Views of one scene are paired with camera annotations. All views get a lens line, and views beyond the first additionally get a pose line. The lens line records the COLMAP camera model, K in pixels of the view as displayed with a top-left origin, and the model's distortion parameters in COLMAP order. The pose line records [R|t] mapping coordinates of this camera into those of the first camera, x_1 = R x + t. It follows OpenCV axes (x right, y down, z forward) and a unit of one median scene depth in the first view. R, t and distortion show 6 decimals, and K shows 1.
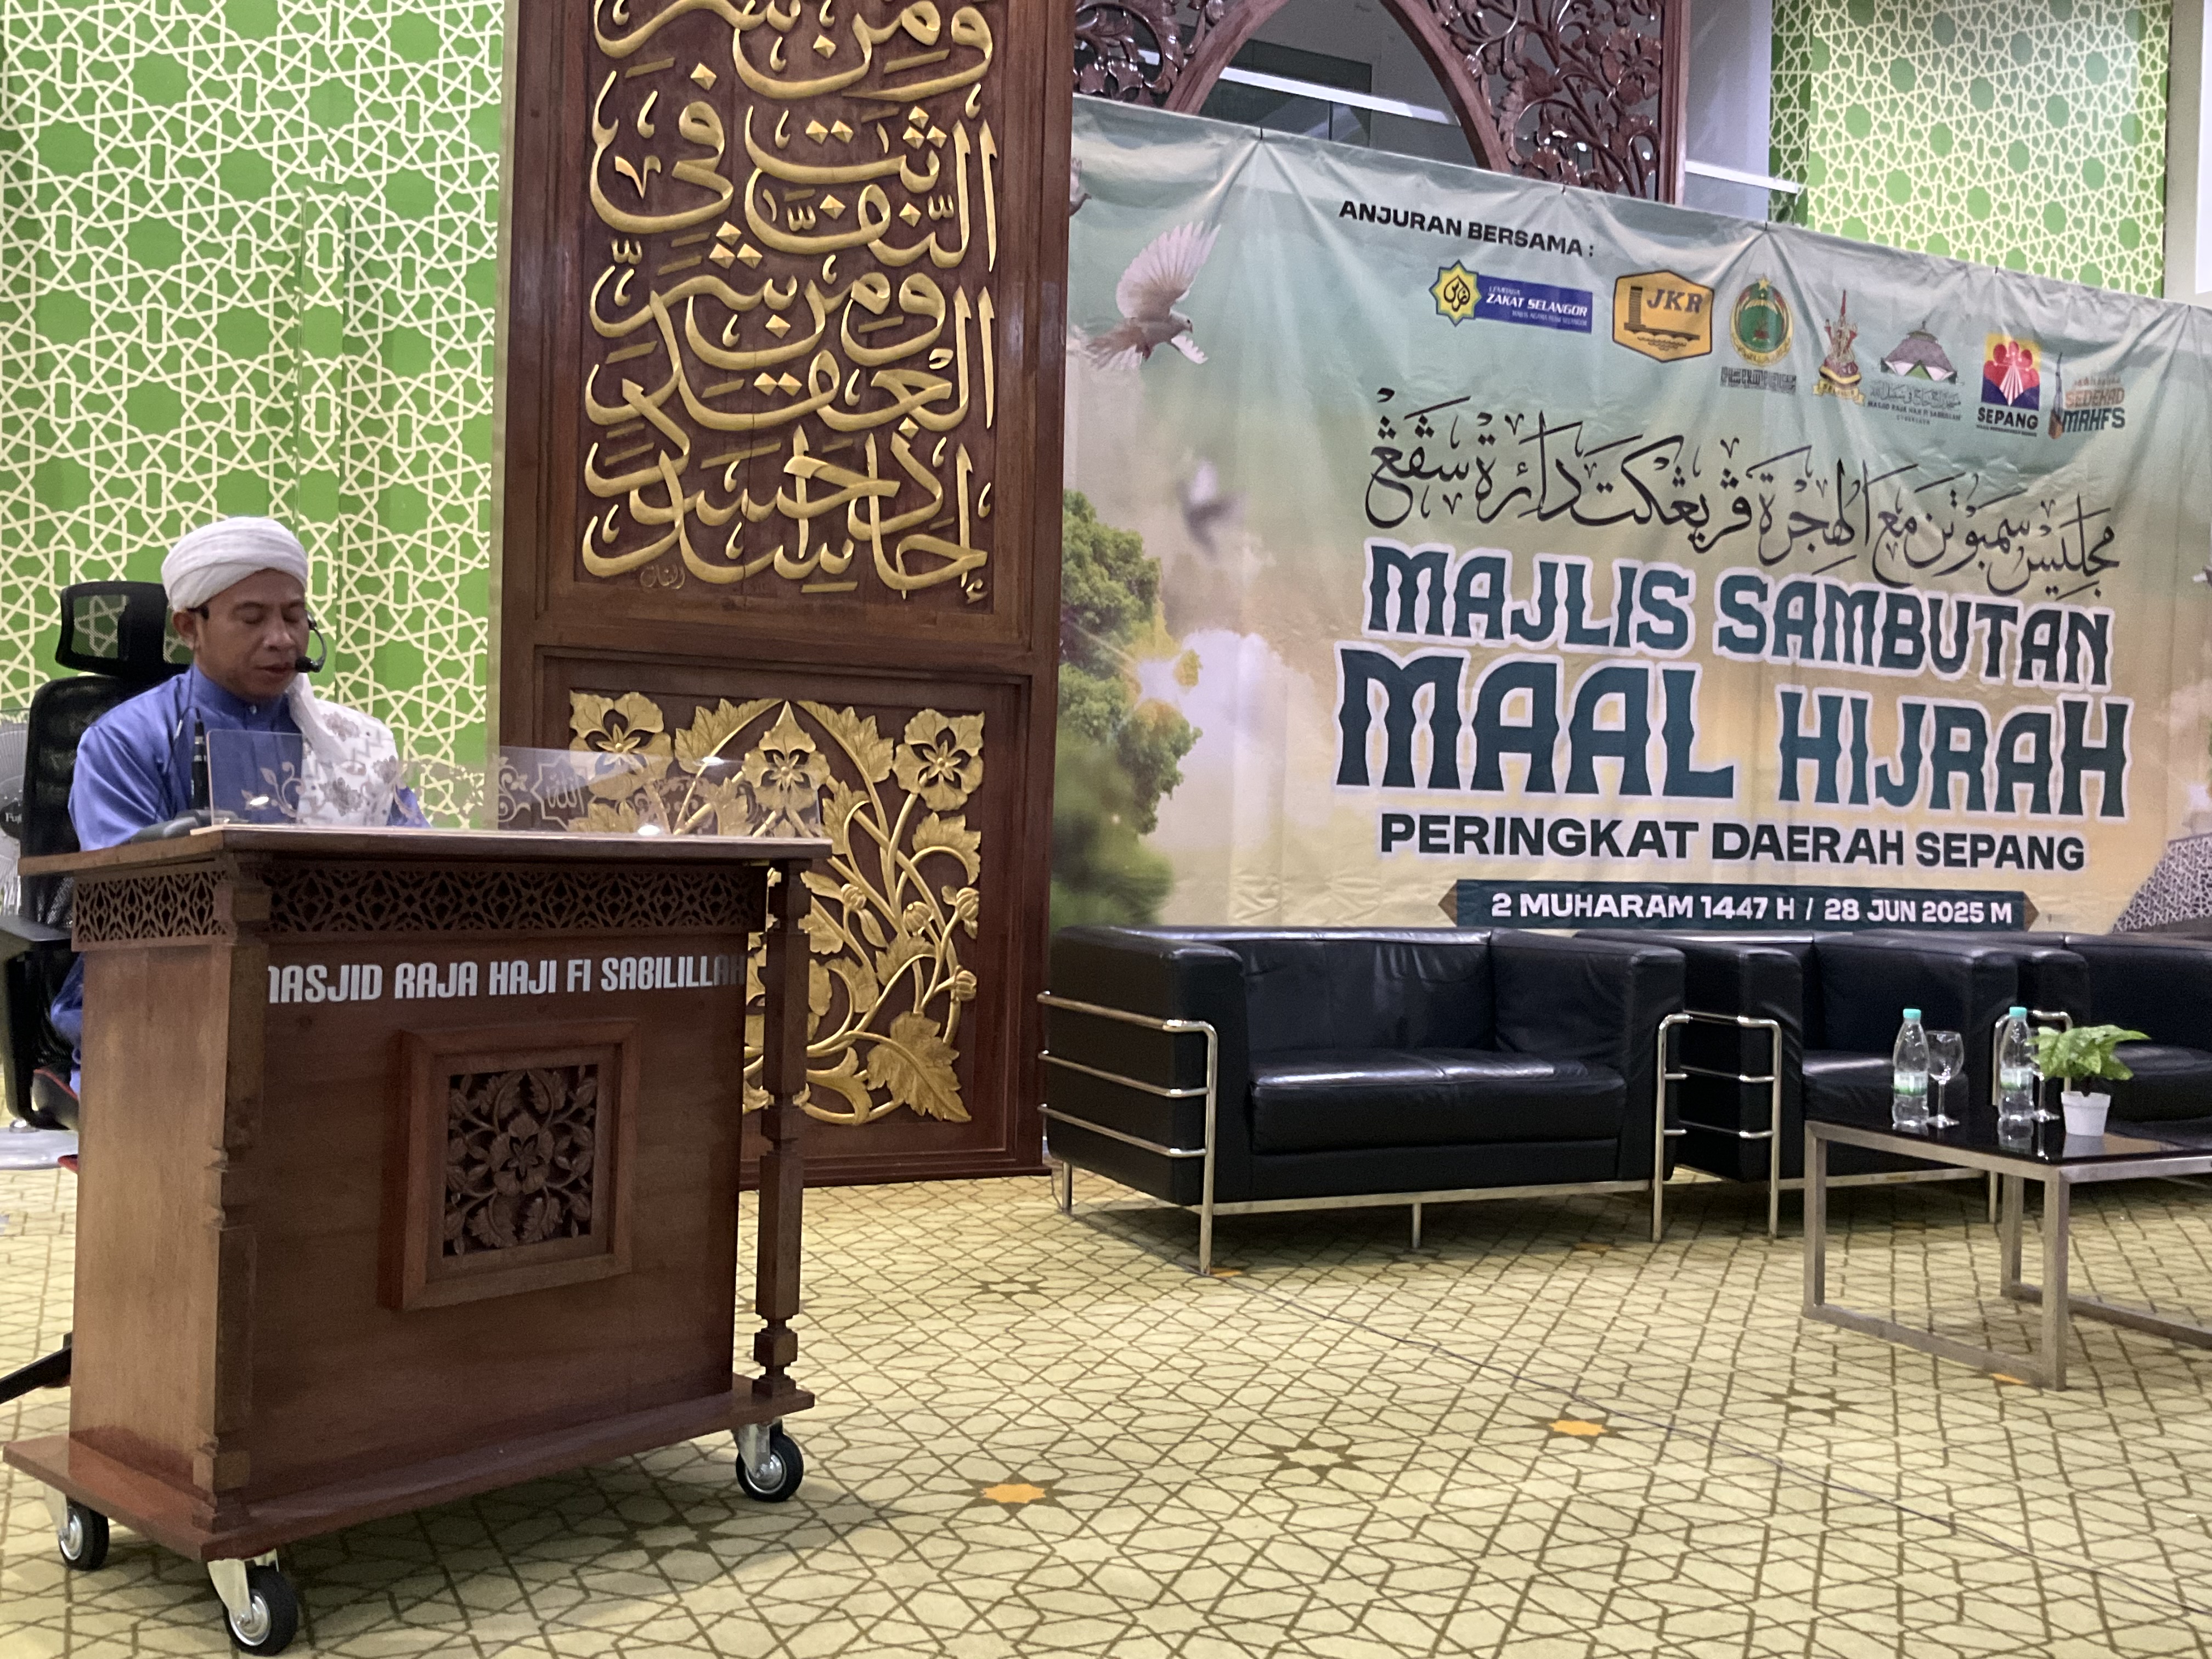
lens RADIAL K [[2051.4, 0, 1042.0], [0, 2051.4, 825.9], [0, 0, 1]] dist [0.038075, 0.000000]
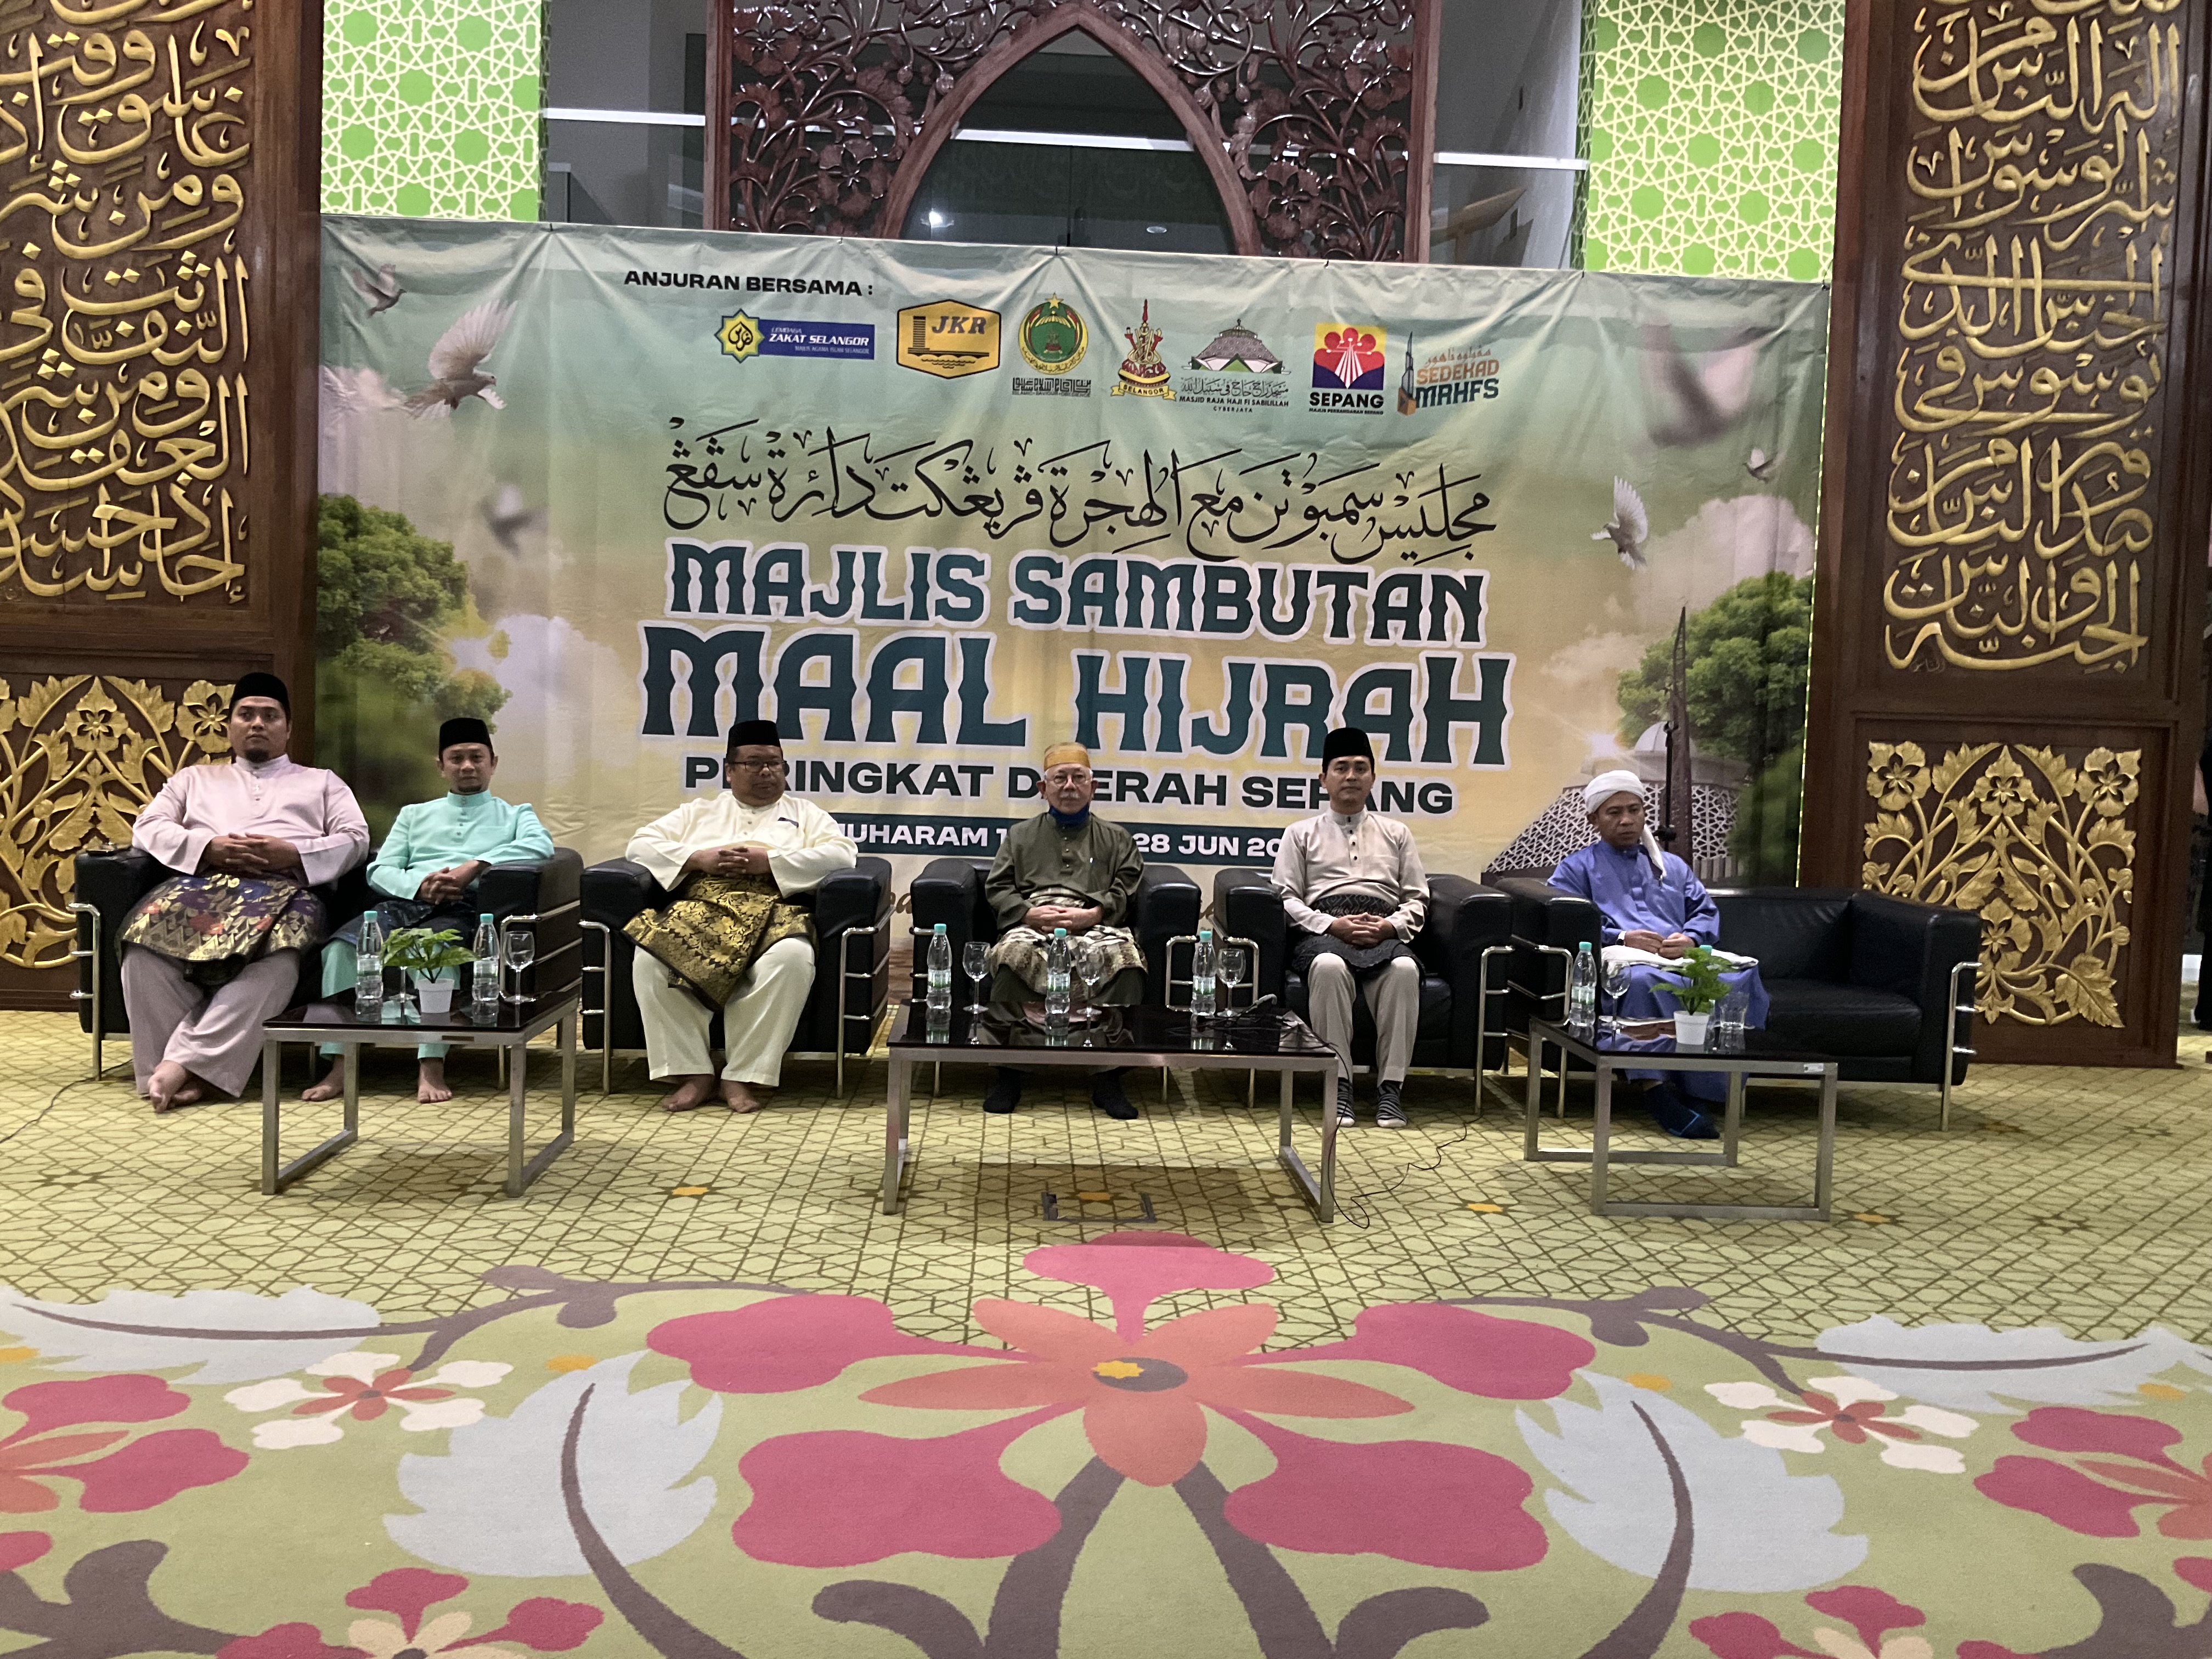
lens RADIAL K [[1827.3, 0, 1092.4], [0, 1827.3, 832.3], [0, 0, 1]] dist [0.065938, -0.125963]
pose [[0.928487, 0.022056, -0.370709, 0.802432], [-0.007872, 0.999179, 0.039732, -0.006436], [0.371281, -0.033972, 0.927899, 0.043625]]
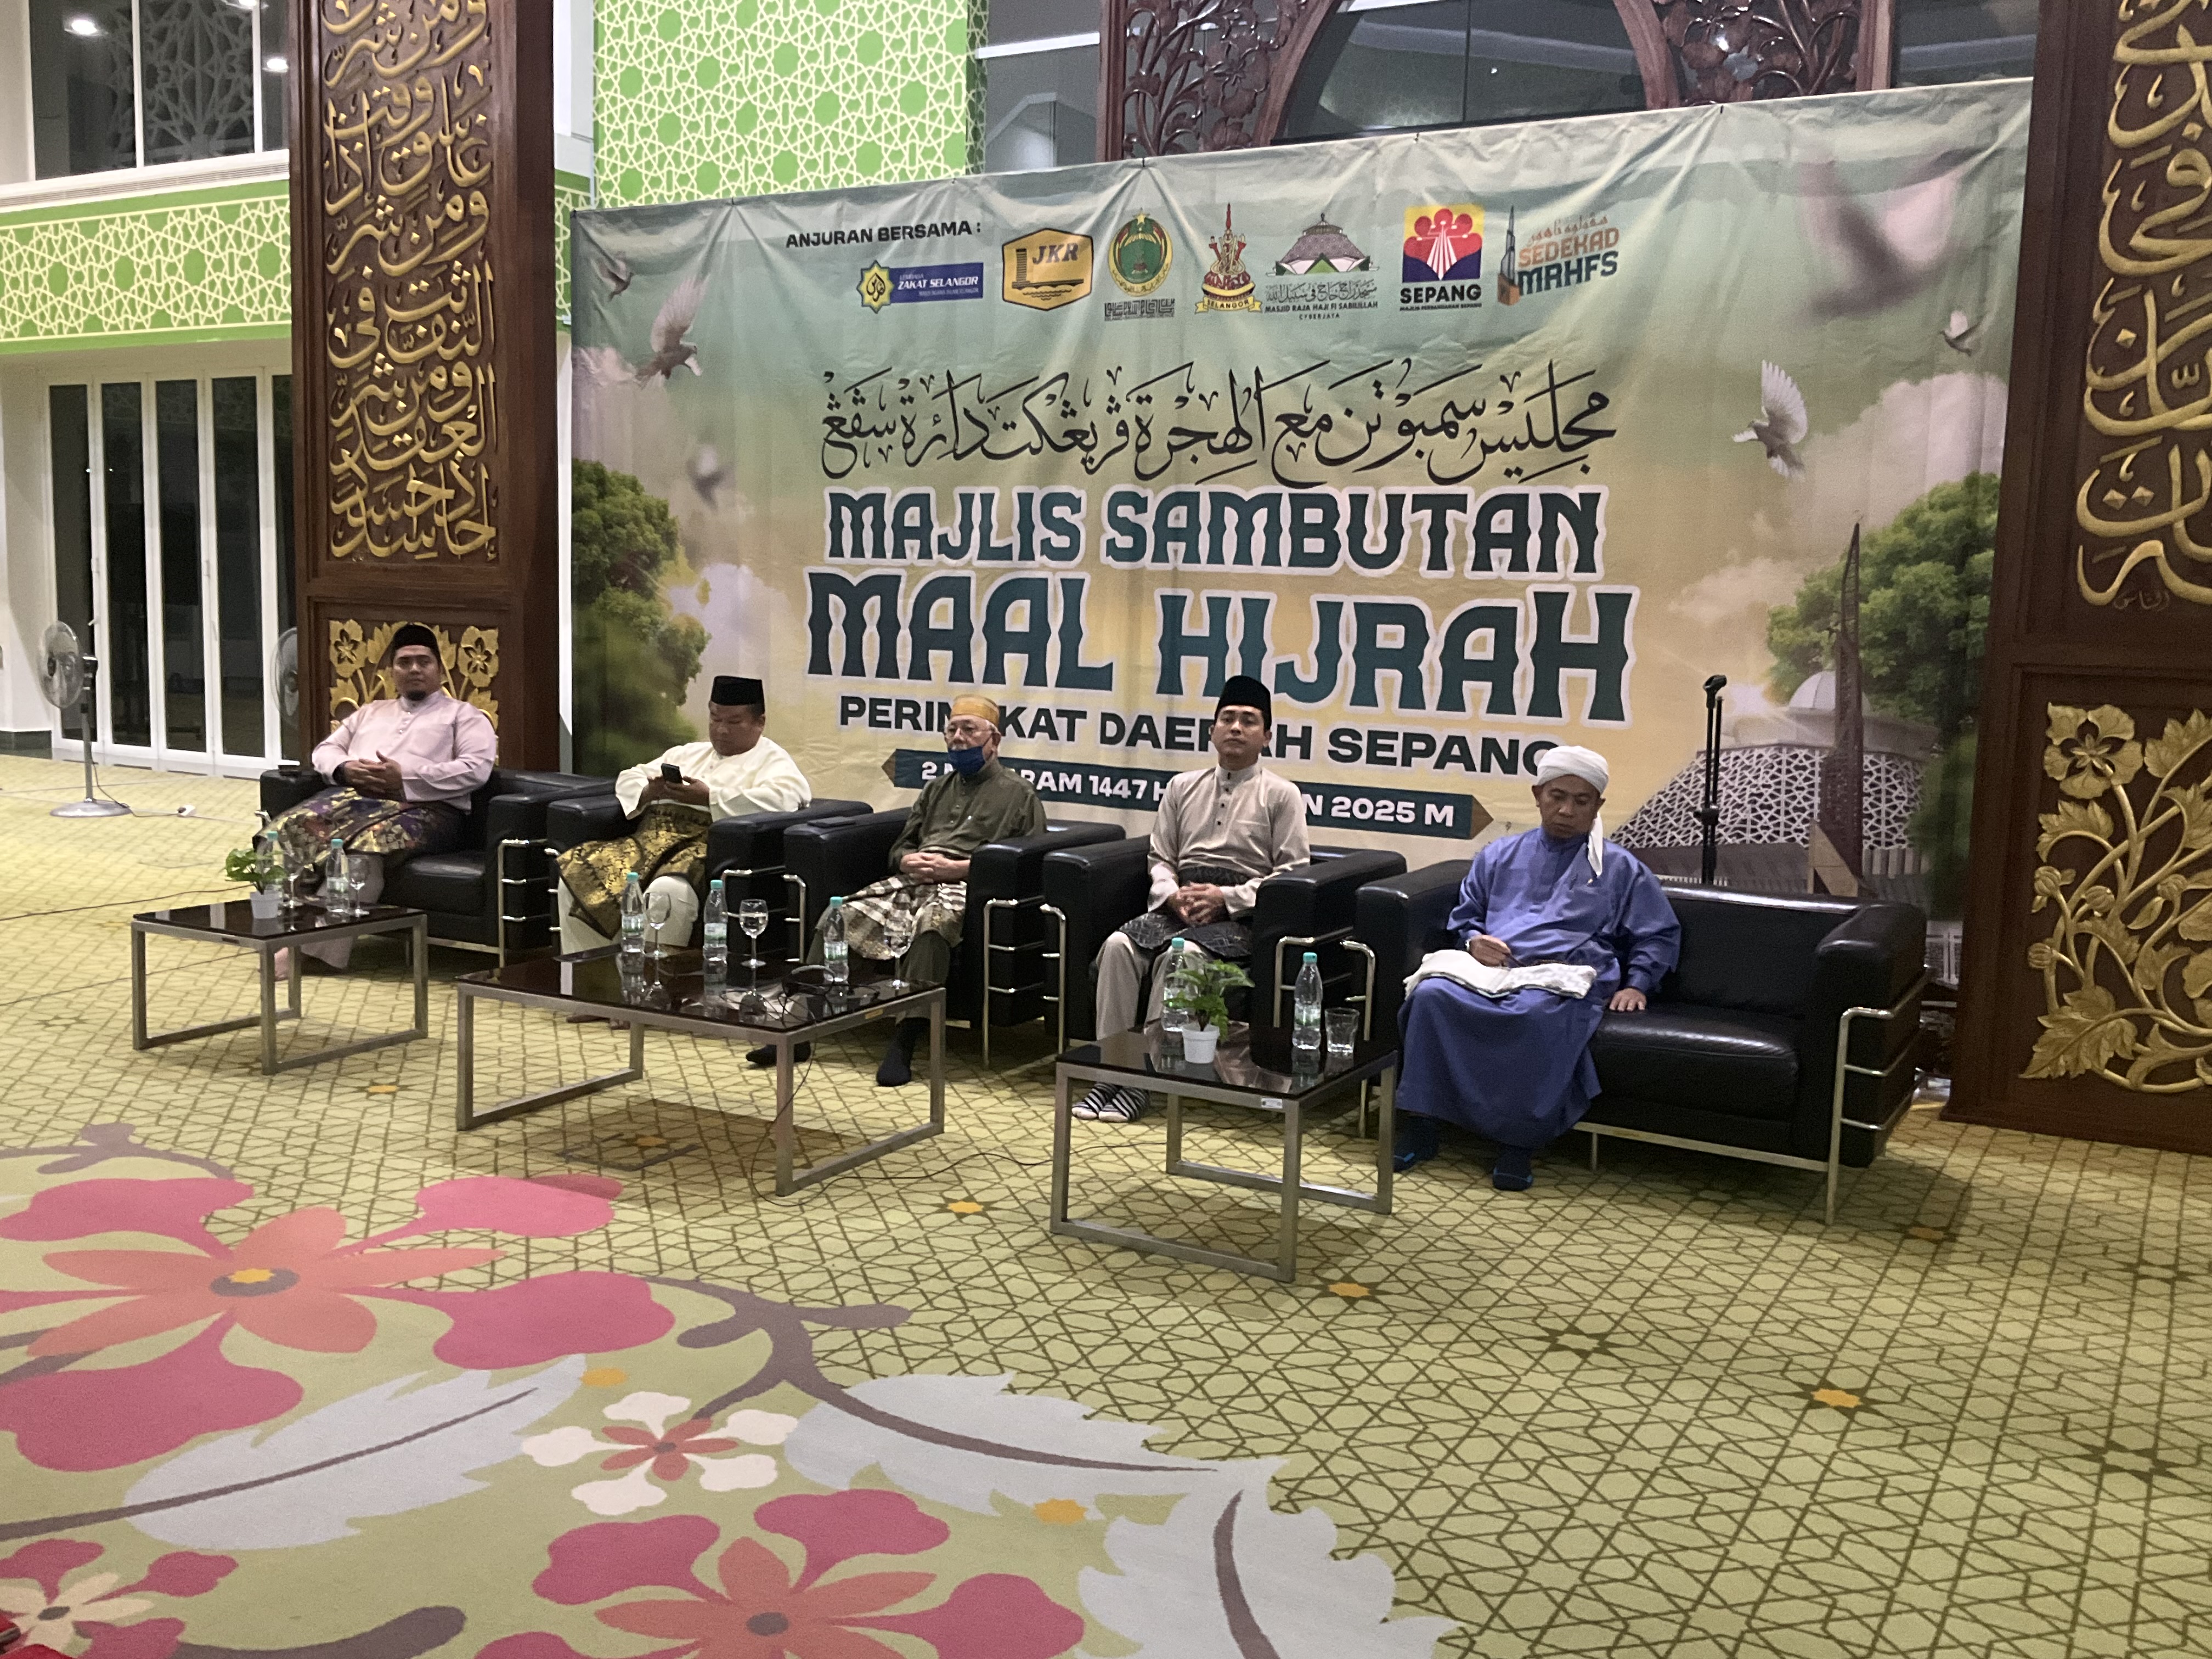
lens RADIAL K [[1985.9, 0, 1092.9], [0, 1985.9, 831.0], [0, 0, 1]] dist [0.080977, -0.155460]
pose [[0.586061, 0.083116, -0.805993, 1.283275], [-0.014170, 0.995624, 0.092368, -0.039595], [0.810143, -0.042712, 0.584674, 0.368786]]
